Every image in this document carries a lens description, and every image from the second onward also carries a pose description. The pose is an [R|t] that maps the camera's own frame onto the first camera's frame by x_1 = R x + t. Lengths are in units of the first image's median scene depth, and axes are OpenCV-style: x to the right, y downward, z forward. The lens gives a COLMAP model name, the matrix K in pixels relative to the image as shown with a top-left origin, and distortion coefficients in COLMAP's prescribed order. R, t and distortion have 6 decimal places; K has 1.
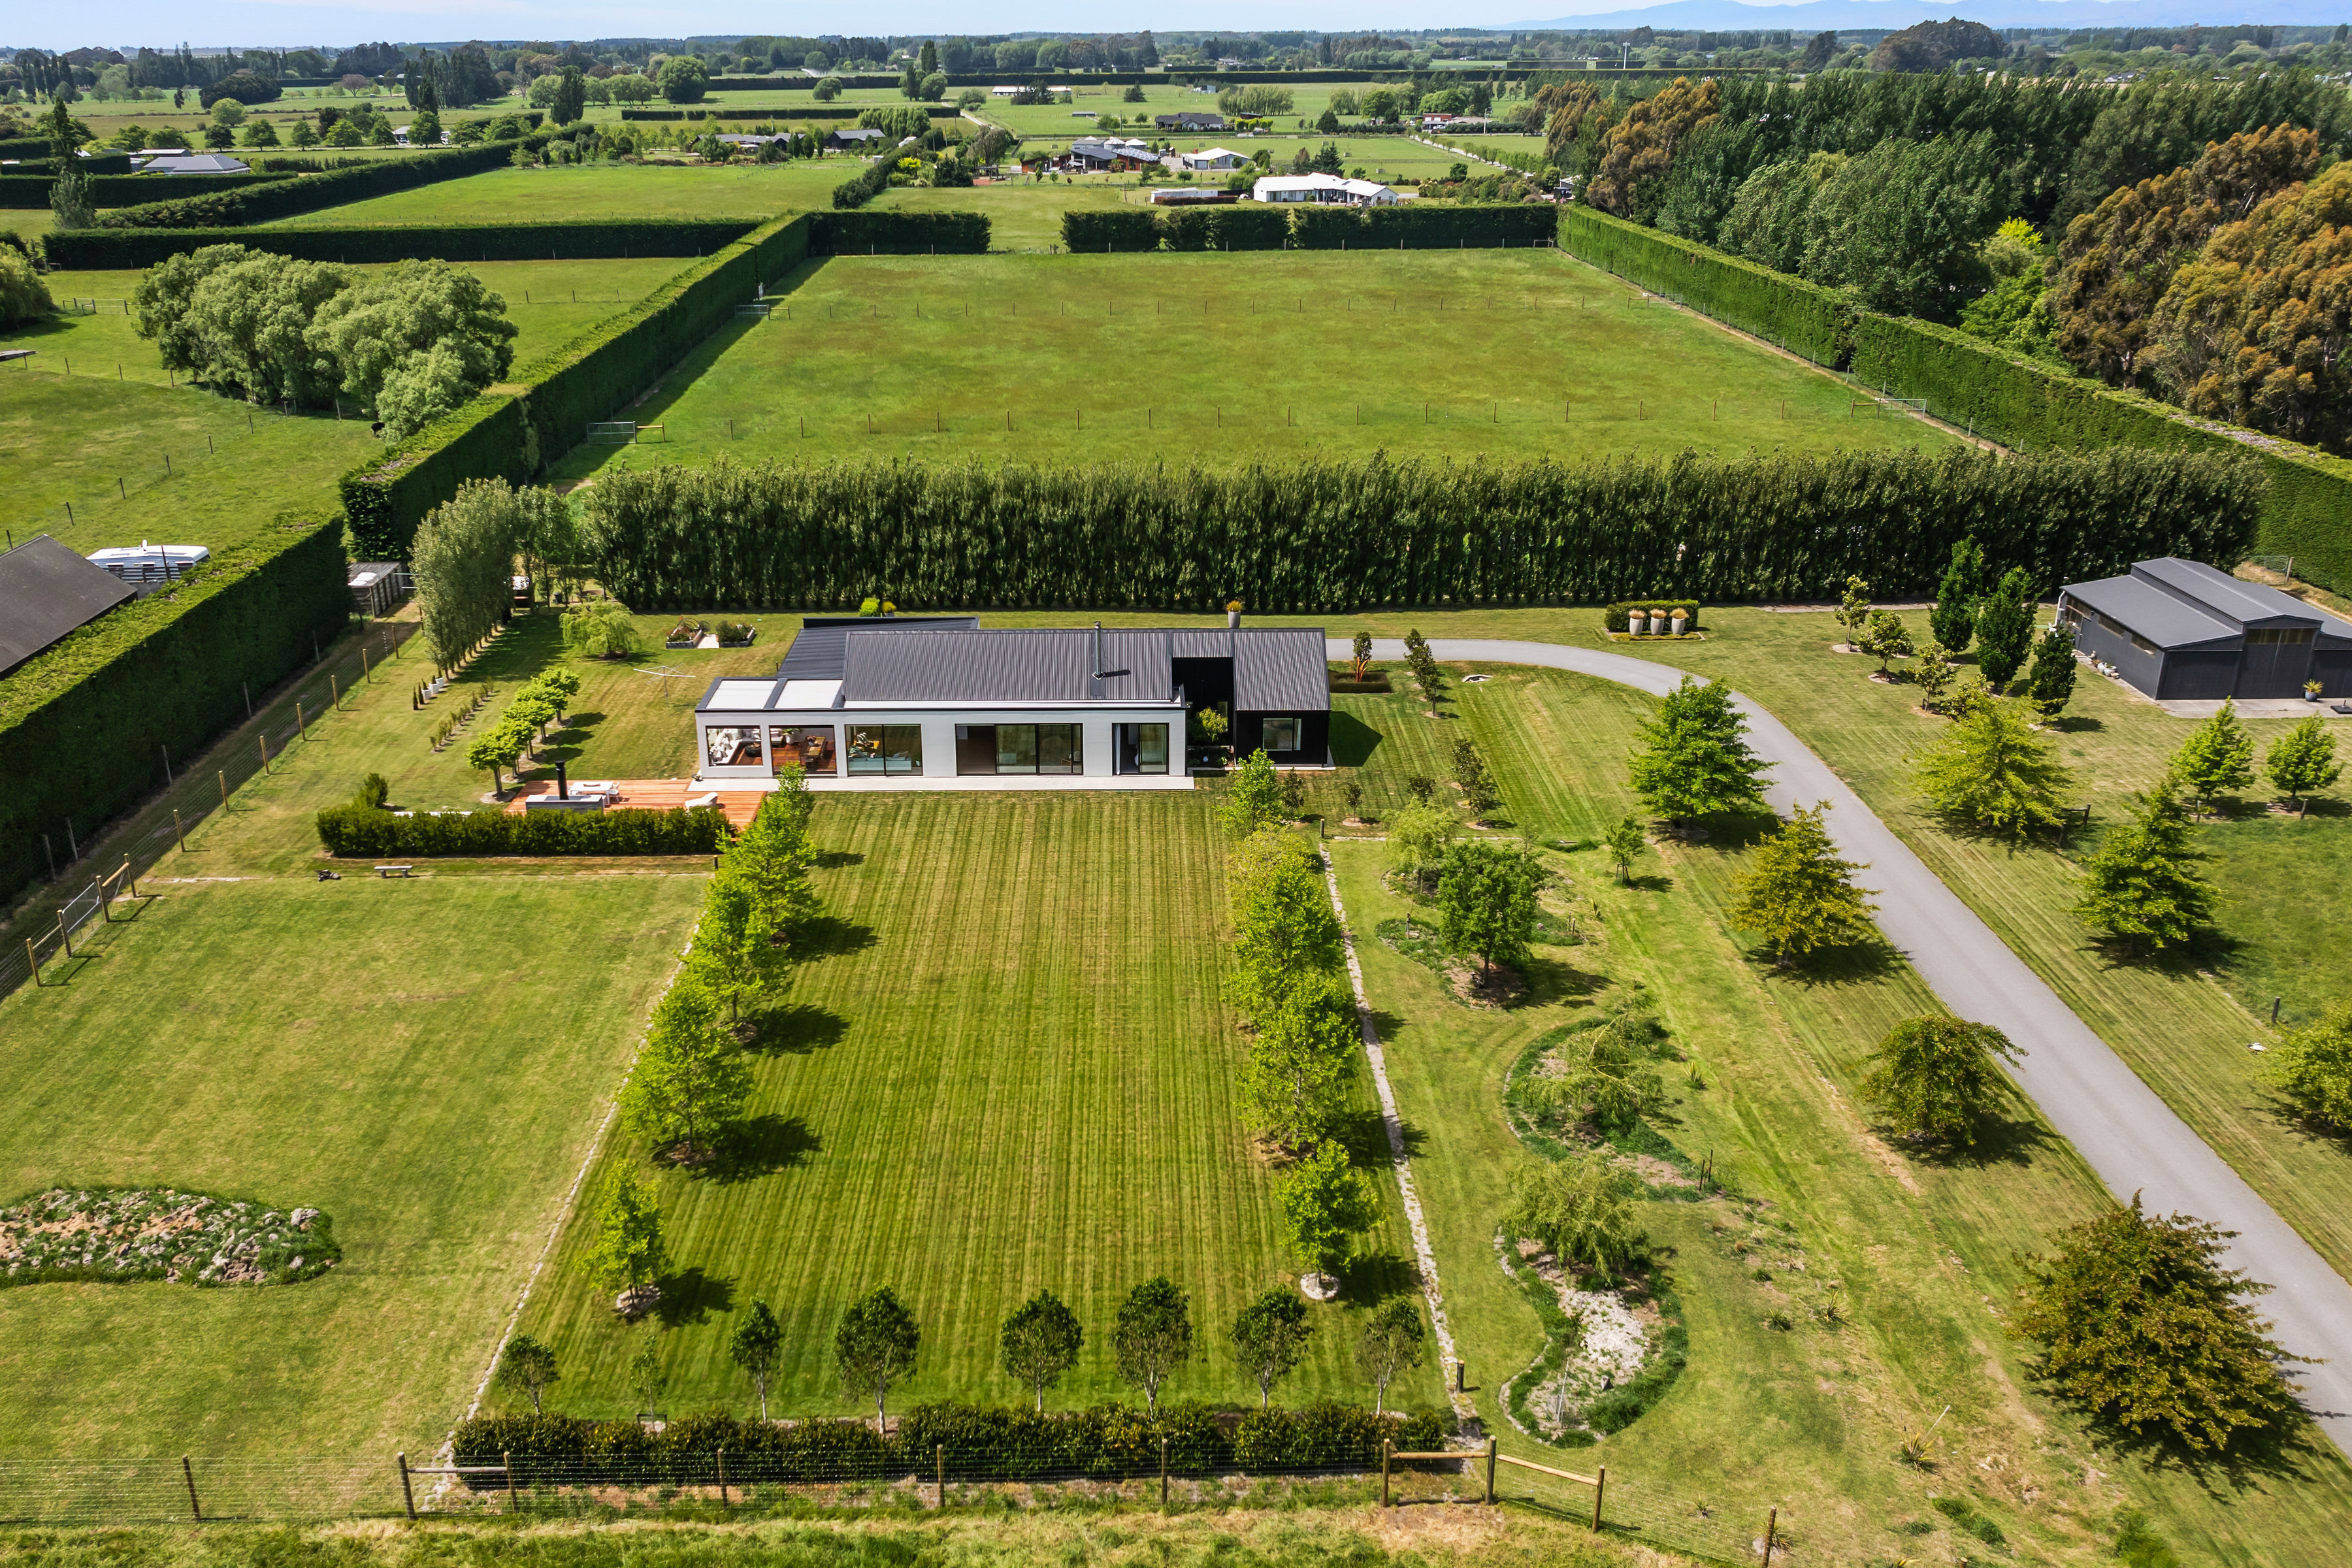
lens RADIAL K [[1965.3, 0, 1176.0], [0, 1965.3, 784.0], [0, 0, 1]] dist [-0.050728, 0.004015]
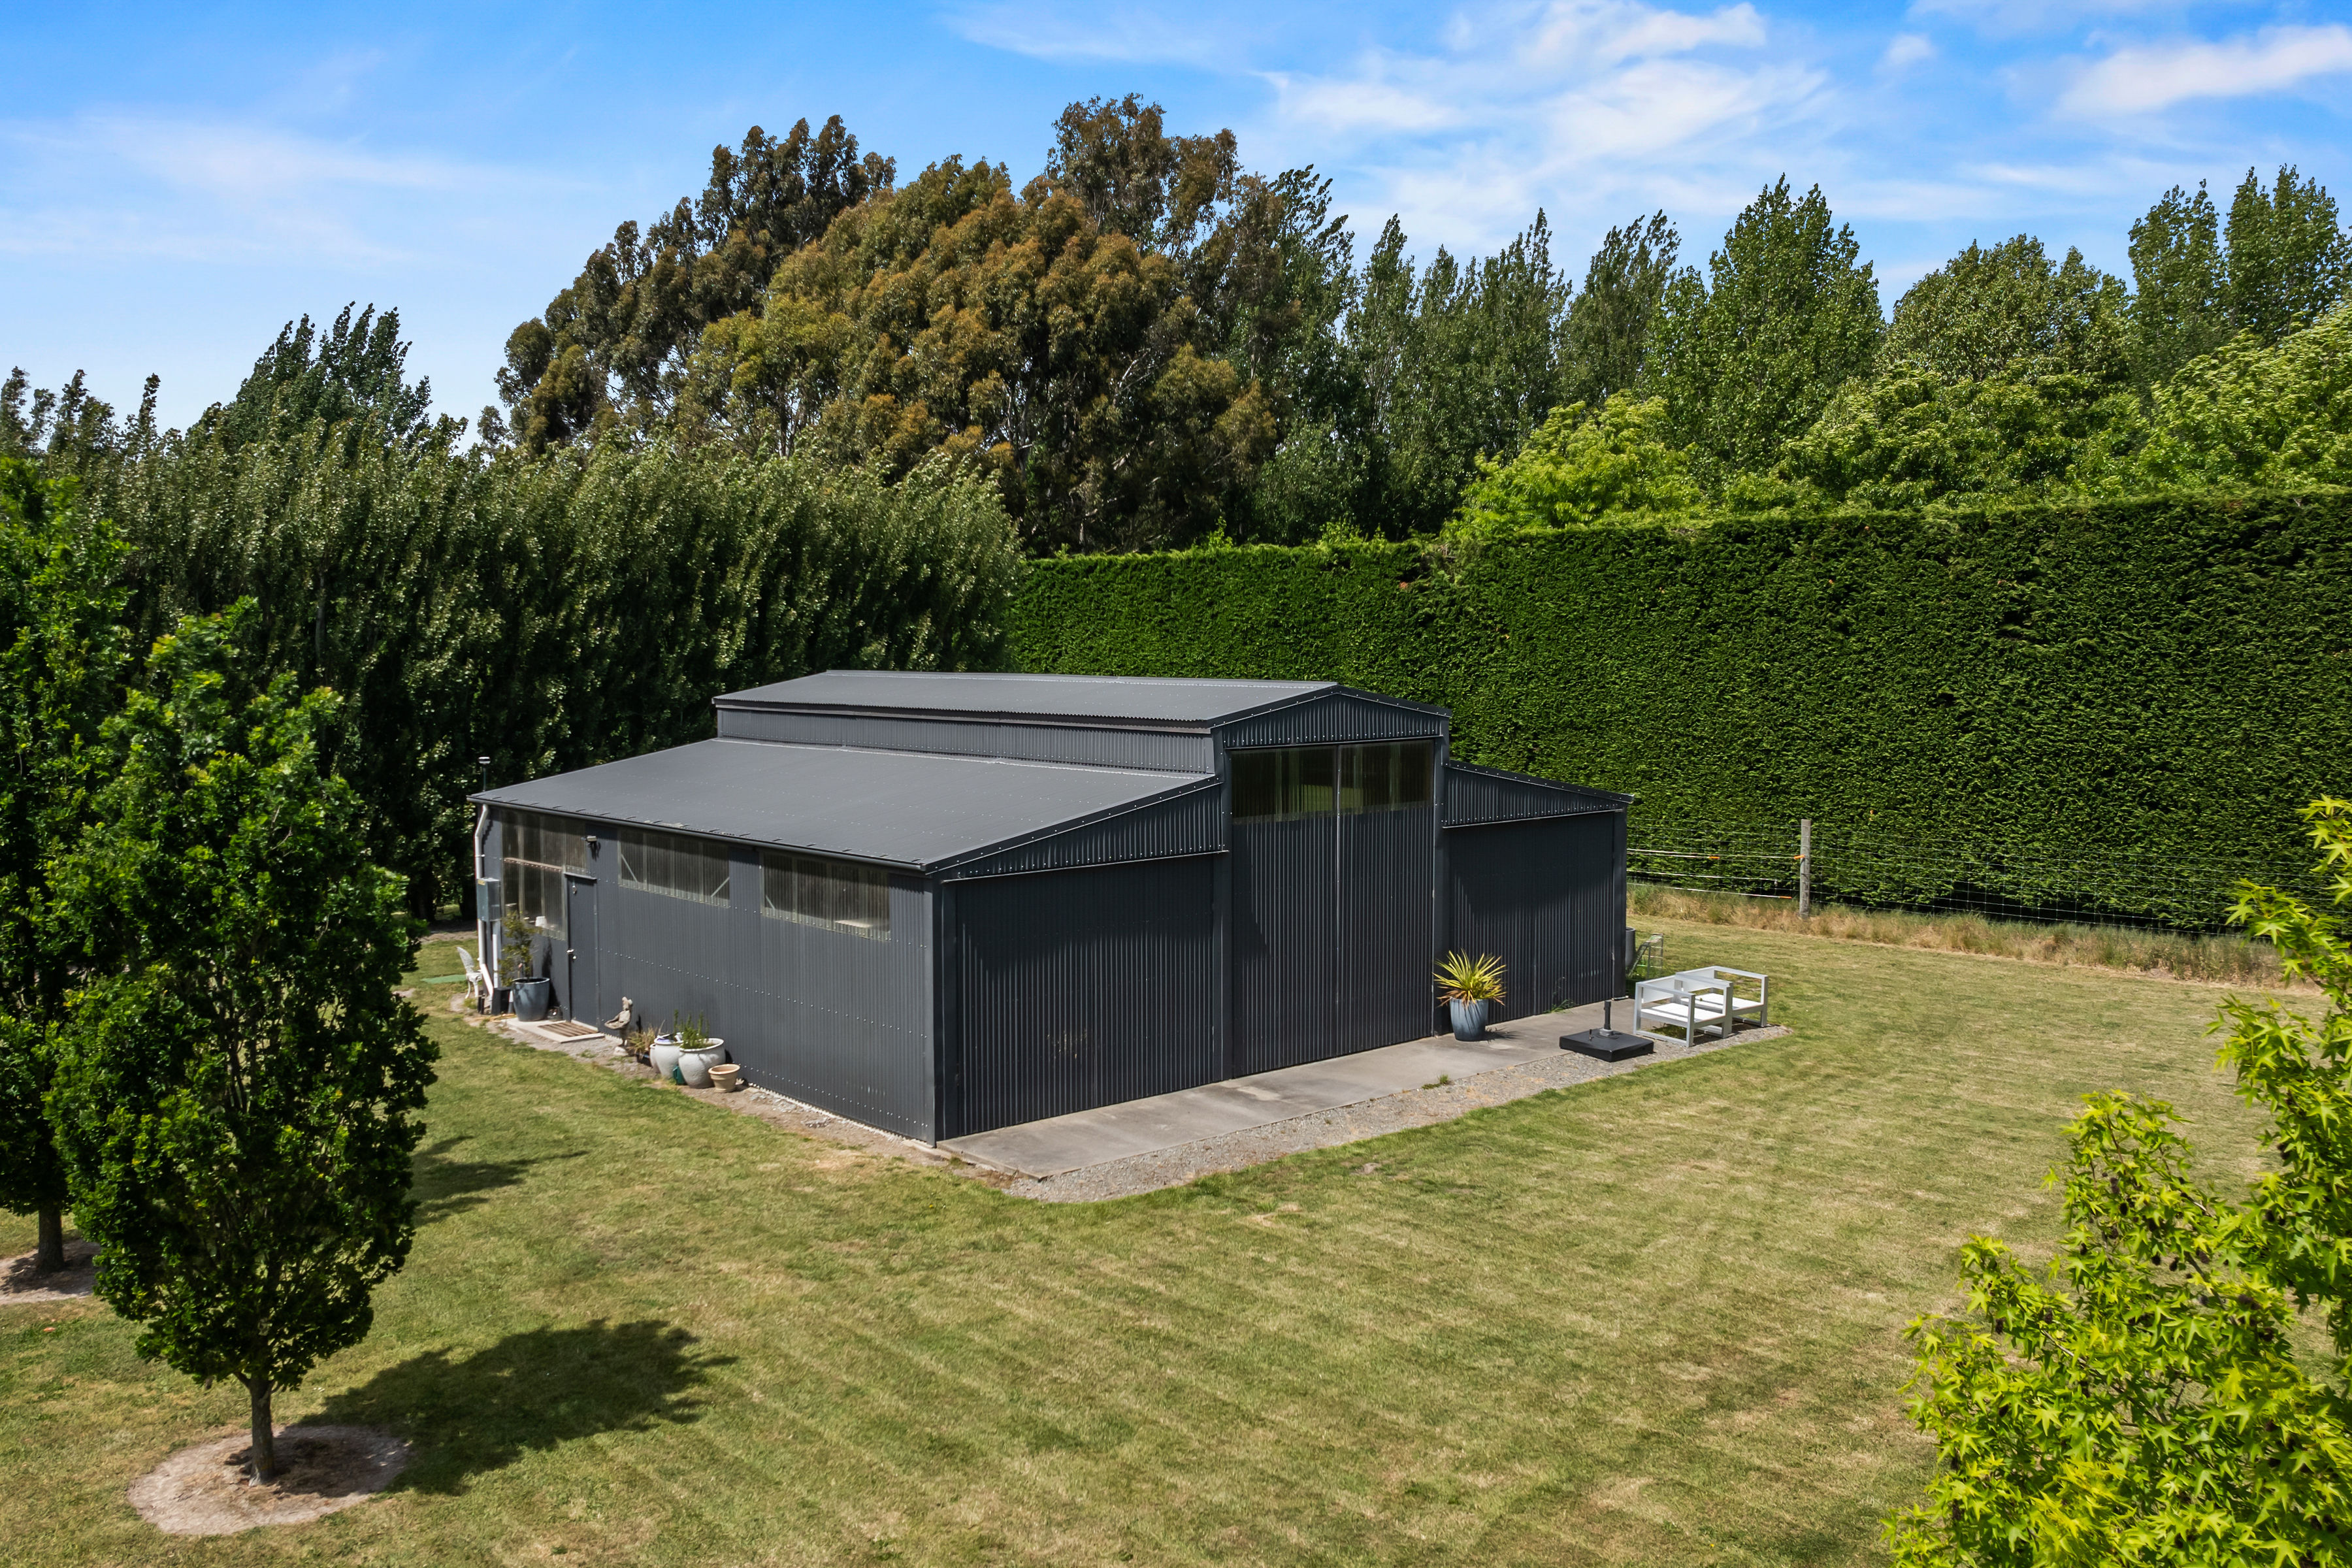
lens RADIAL K [[1965.3, 0, 1176.0], [0, 1965.3, 784.0], [0, 0, 1]] dist [-0.050728, 0.004015]
pose [[0.773926, -0.056032, 0.630793, 0.399508], [0.231968, 0.951931, -0.200046, -0.032441], [-0.589262, 0.301144, 0.749721, 0.824142]]
